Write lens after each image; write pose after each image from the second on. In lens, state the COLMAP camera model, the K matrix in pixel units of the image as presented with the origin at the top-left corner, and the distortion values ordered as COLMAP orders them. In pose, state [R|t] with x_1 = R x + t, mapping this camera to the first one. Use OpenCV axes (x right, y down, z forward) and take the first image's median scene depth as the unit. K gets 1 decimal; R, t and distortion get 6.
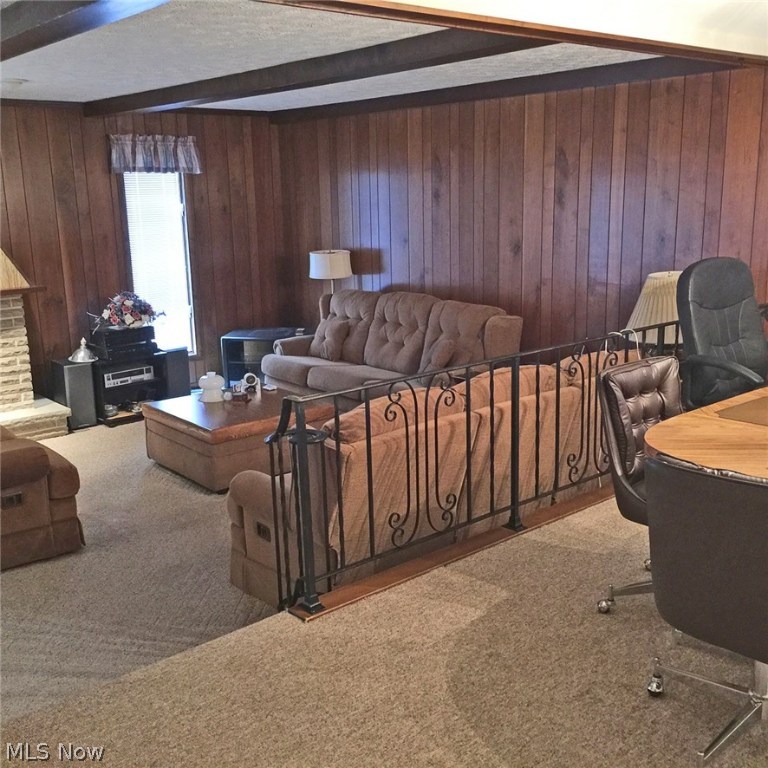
lens RADIAL K [[880.4, 0, 384.0], [0, 880.4, 384.0], [0, 0, 1]] dist [0.073362, -0.046528]
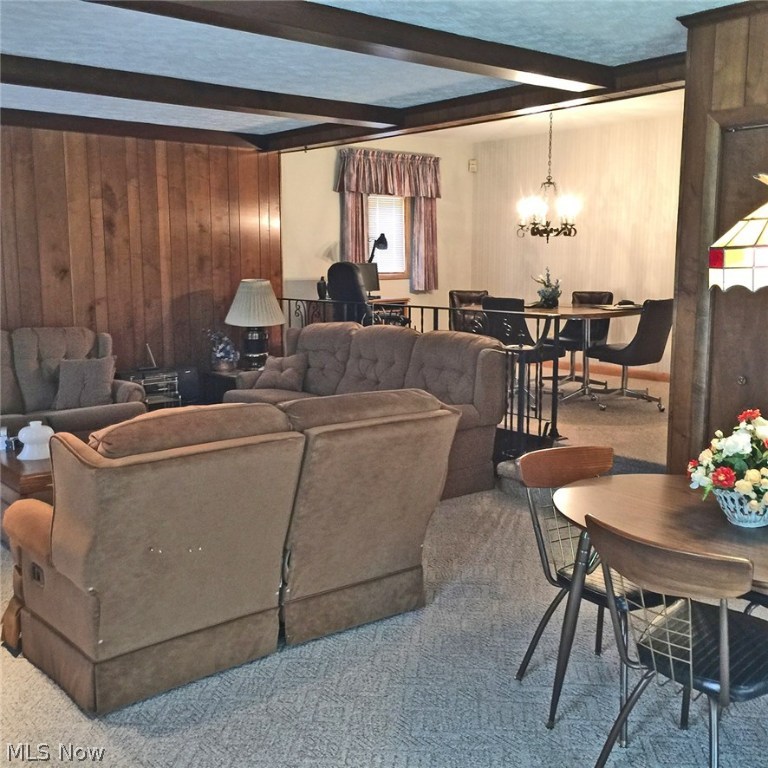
lens RADIAL K [[880.4, 0, 384.0], [0, 880.4, 384.0], [0, 0, 1]] dist [0.073362, -0.046528]
pose [[0.022810, -0.131005, 0.991119, -0.944384], [0.216669, 0.968463, 0.123024, -0.076406], [-0.975979, 0.211938, 0.050475, 0.629477]]
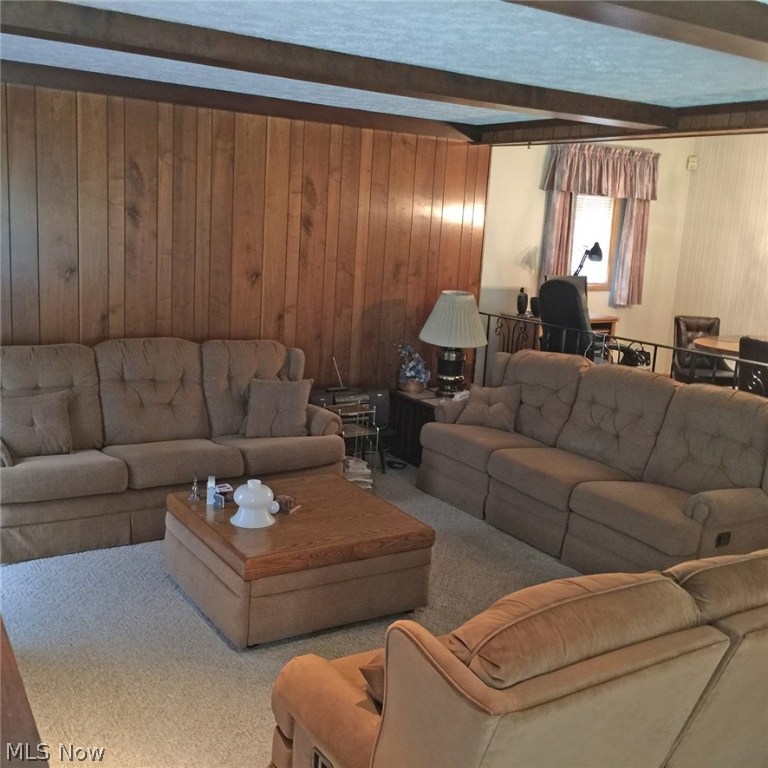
lens RADIAL K [[880.4, 0, 384.0], [0, 880.4, 384.0], [0, 0, 1]] dist [0.073362, -0.046528]
pose [[0.134191, -0.165458, 0.977045, -0.795361], [0.154356, 0.977418, 0.144321, -0.163198], [-0.978860, 0.131446, 0.156701, 0.767722]]
